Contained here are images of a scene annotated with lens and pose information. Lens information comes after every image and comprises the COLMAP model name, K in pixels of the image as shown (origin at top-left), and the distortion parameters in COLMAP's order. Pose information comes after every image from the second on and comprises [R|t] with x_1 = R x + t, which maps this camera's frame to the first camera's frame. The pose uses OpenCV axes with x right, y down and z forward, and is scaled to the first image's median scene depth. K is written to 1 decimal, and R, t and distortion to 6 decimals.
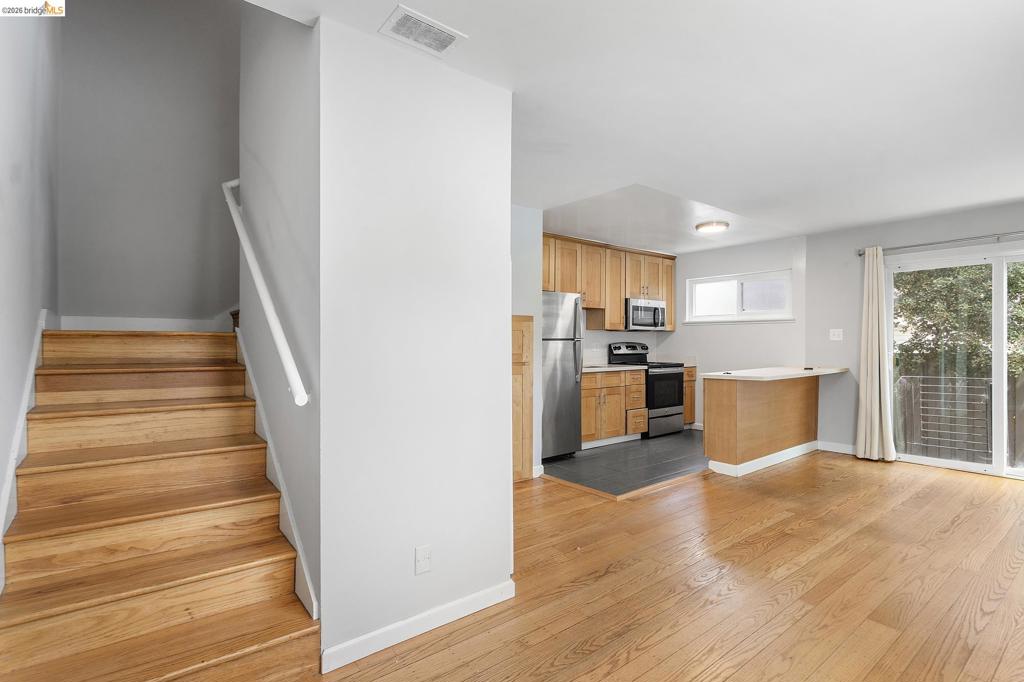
lens RADIAL K [[504.3, 0, 516.0], [0, 504.3, 346.1], [0, 0, 1]] dist [-0.000539, 0.001043]
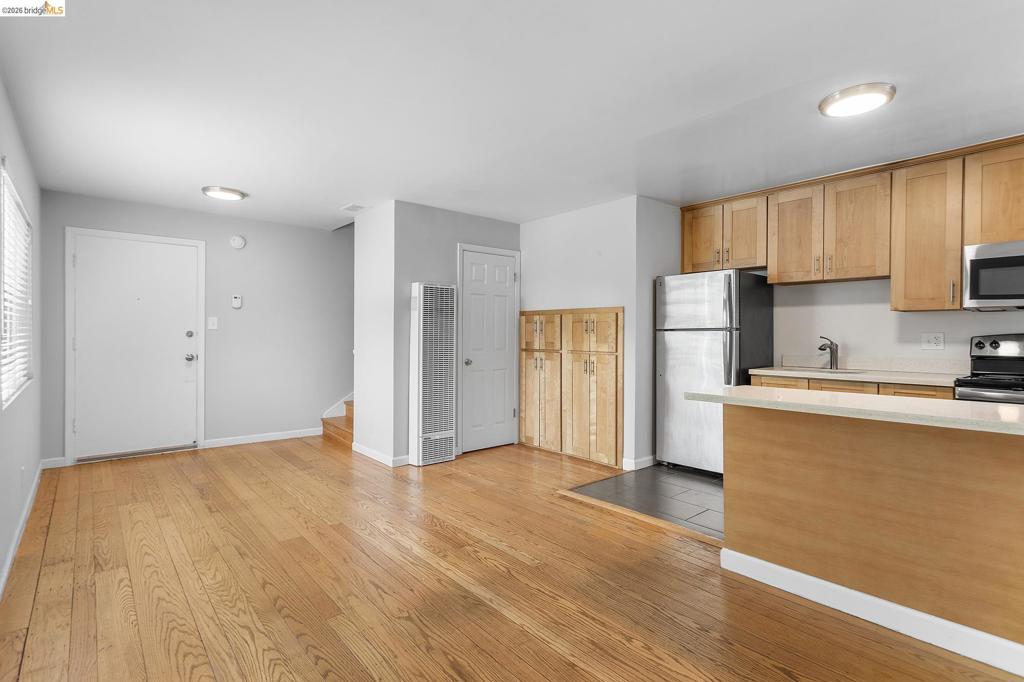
lens RADIAL K [[504.3, 0, 514.7], [0, 504.3, 336.6], [0, 0, 1]] dist [-0.000539, 0.001043]
pose [[0.028265, 0.007664, -0.999571, 0.866865], [-0.009108, 0.999931, 0.007409, -0.004478], [0.999559, 0.008895, 0.028333, 0.642772]]
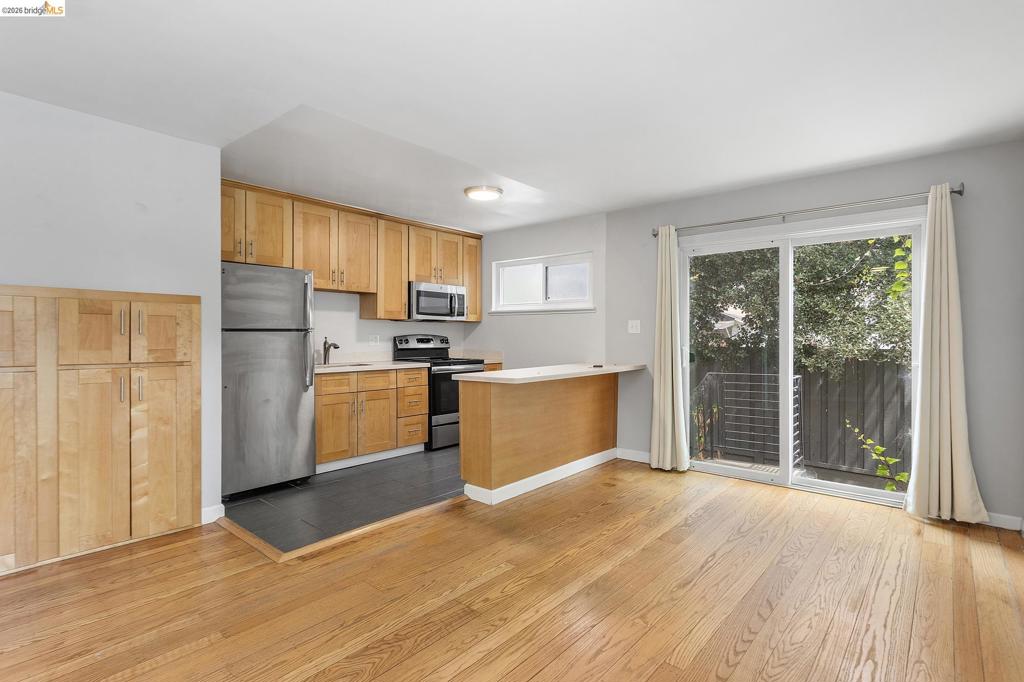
lens RADIAL K [[504.3, 0, 514.4], [0, 504.3, 339.4], [0, 0, 1]] dist [-0.000539, 0.001043]
pose [[0.982529, 0.001981, 0.186099, 0.281839], [-0.001952, 0.999998, -0.000340, 0.000361], [-0.186099, -0.000030, 0.982531, 0.187632]]
